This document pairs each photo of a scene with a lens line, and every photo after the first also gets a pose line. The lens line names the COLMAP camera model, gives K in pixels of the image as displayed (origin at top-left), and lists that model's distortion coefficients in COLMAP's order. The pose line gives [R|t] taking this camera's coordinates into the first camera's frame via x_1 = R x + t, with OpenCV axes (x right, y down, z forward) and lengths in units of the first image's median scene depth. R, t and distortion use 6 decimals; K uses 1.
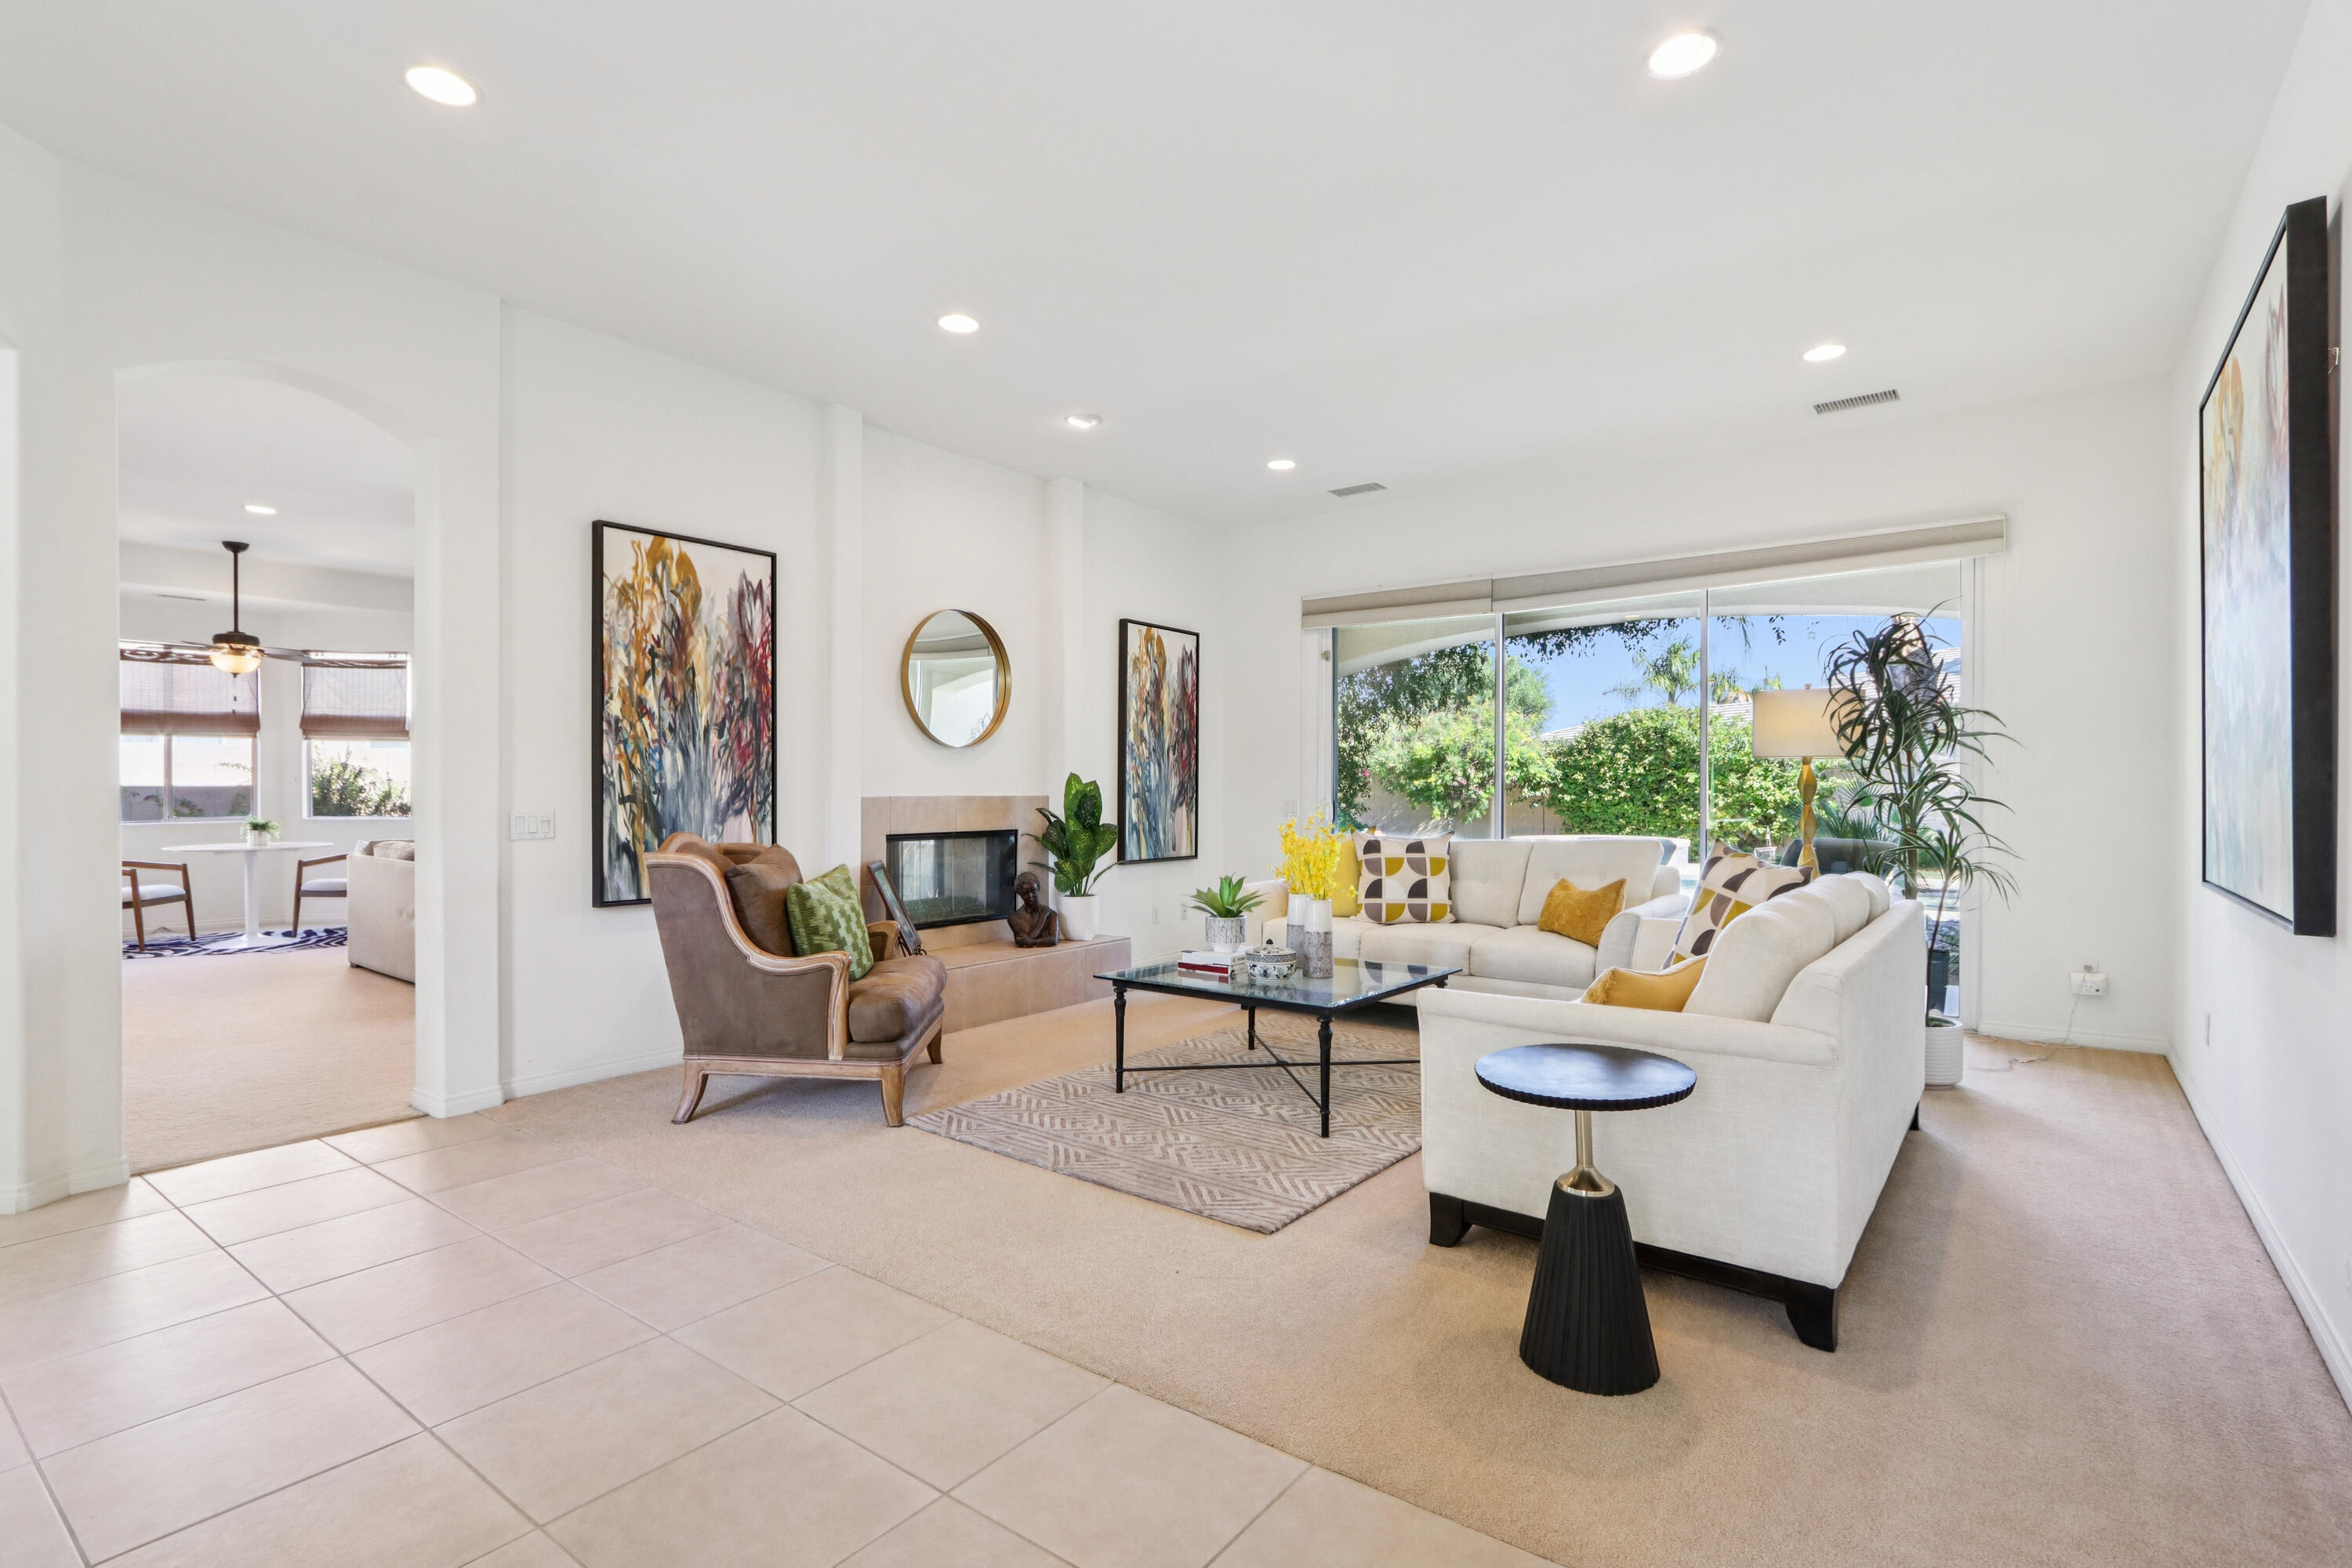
lens RADIAL K [[1093.5, 0, 1182.6], [0, 1093.5, 779.6], [0, 0, 1]] dist [-0.006792, -0.001279]
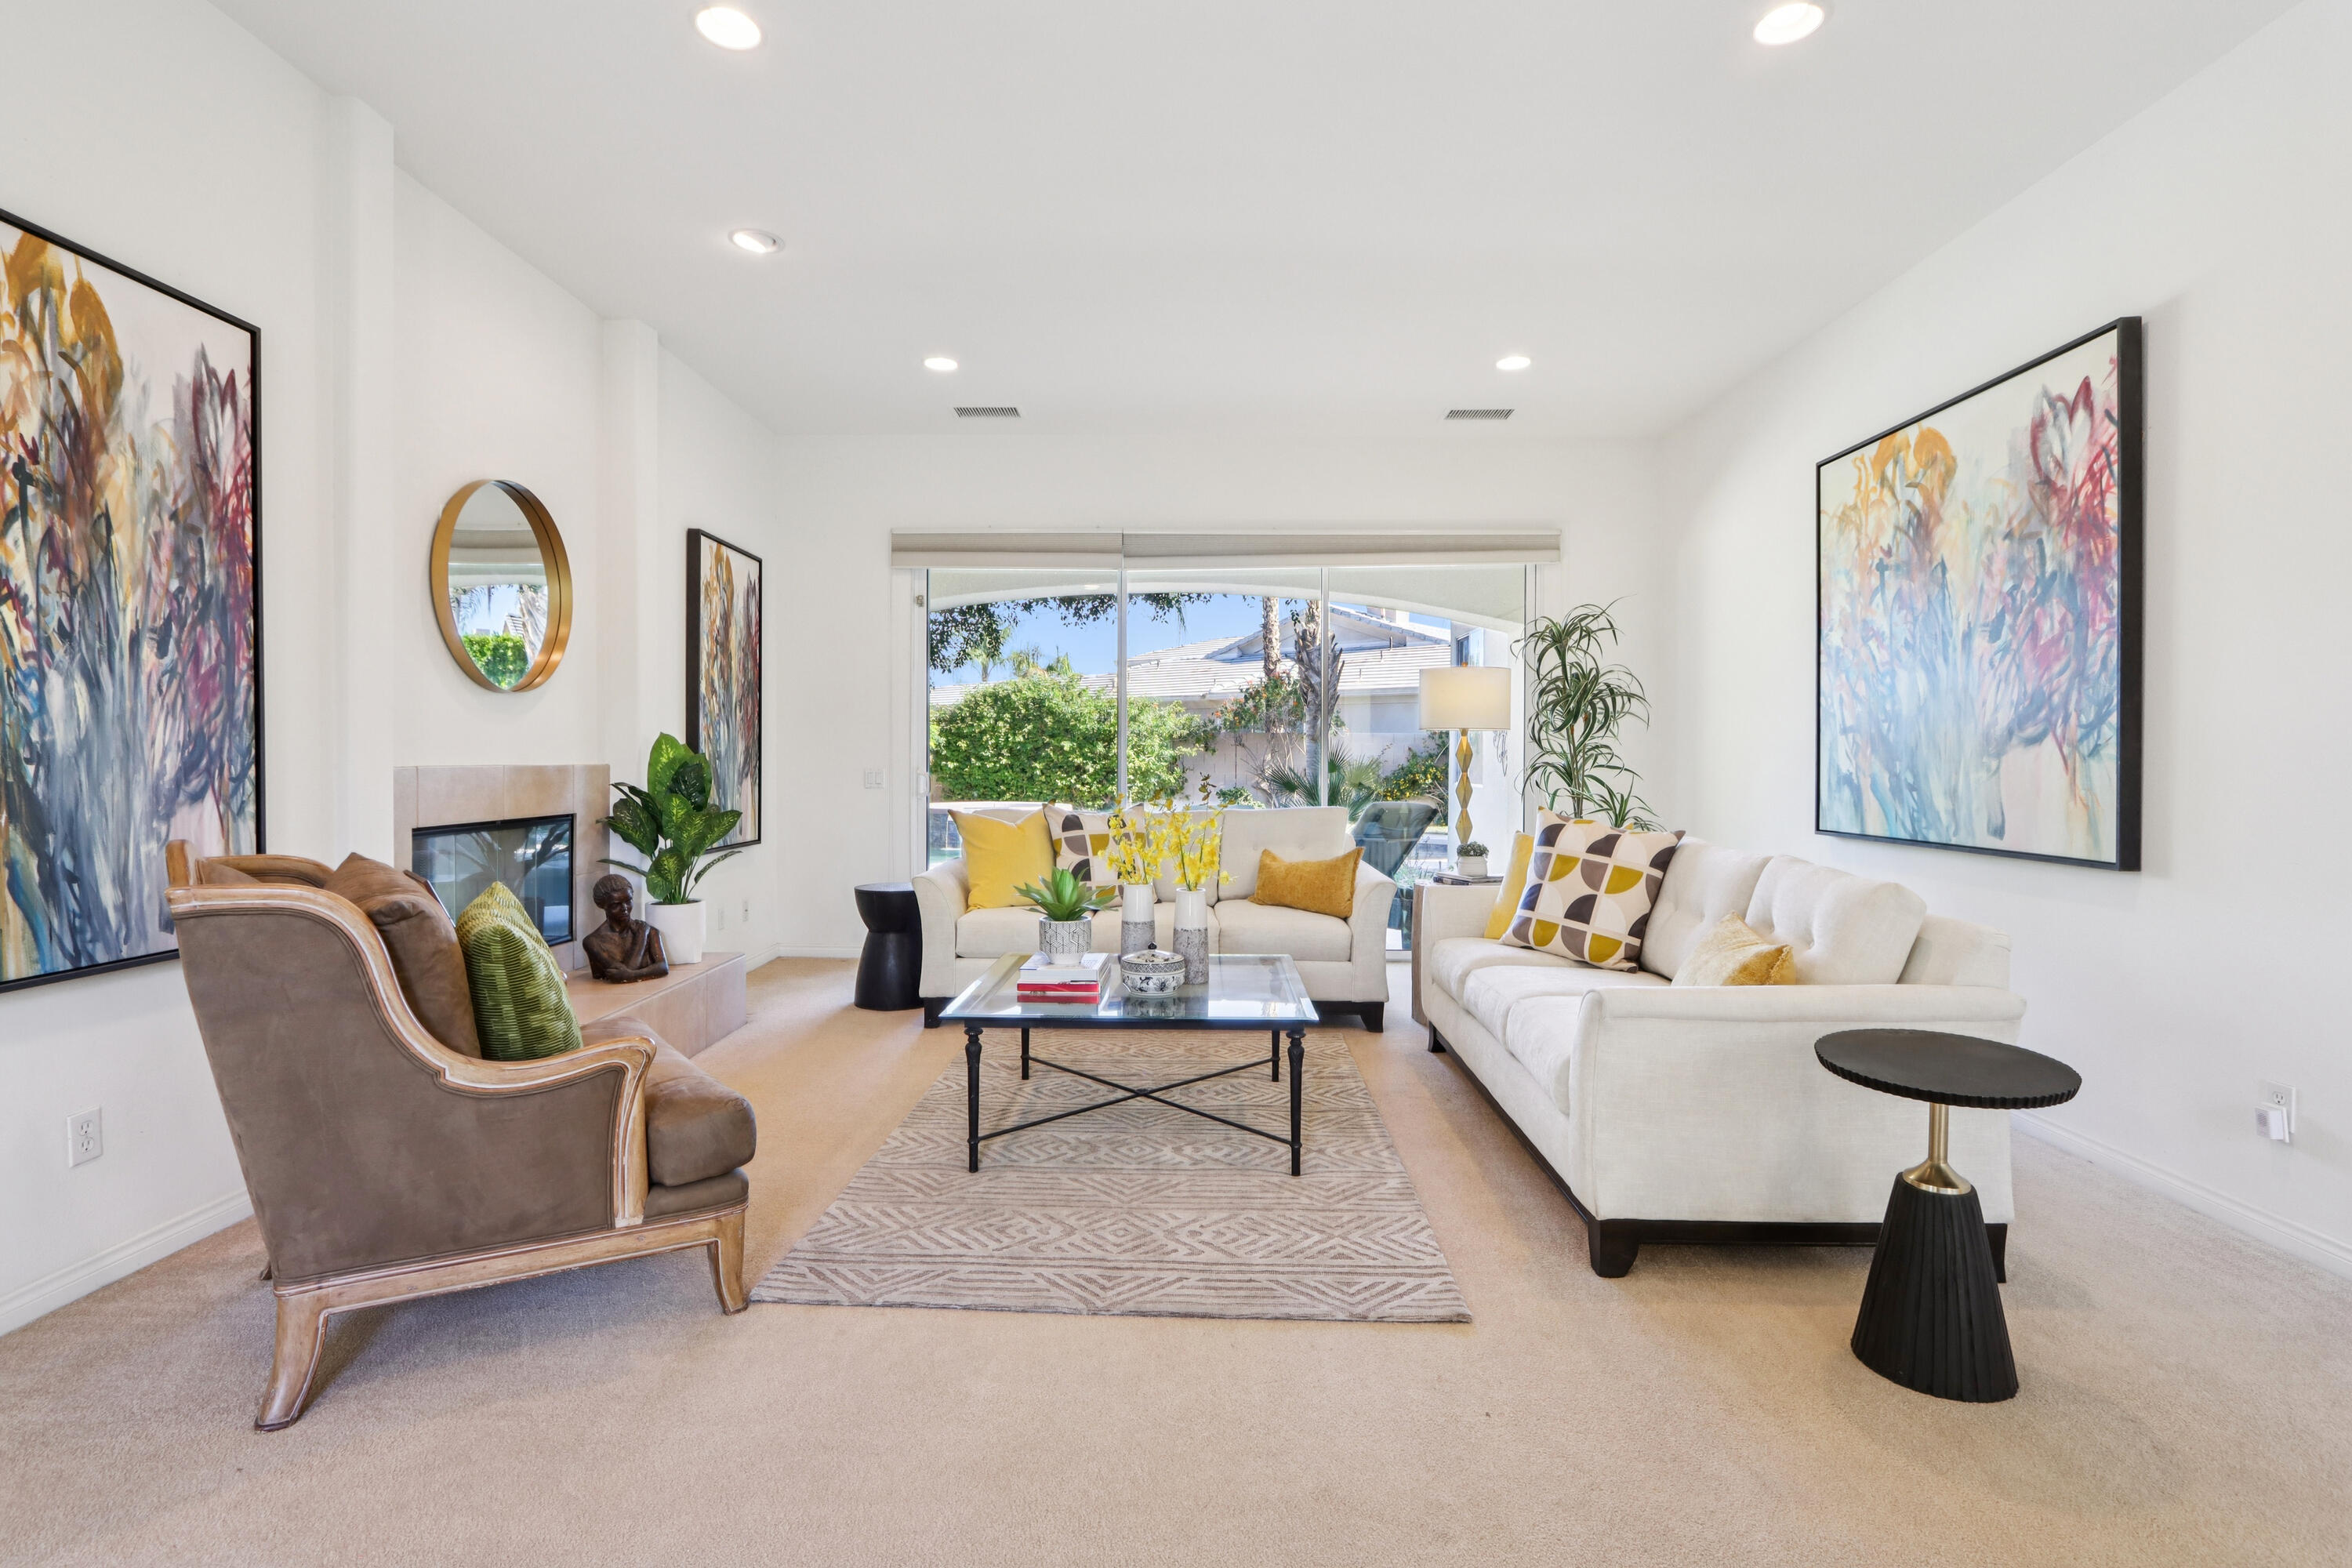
lens RADIAL K [[1093.5, 0, 1150.5], [0, 1093.5, 767.6], [0, 0, 1]] dist [-0.006792, -0.001279]
pose [[0.813864, -0.002183, 0.581051, -0.332783], [-0.009295, 0.999816, 0.016777, 0.001997], [-0.580981, -0.019055, 0.813694, 0.292416]]
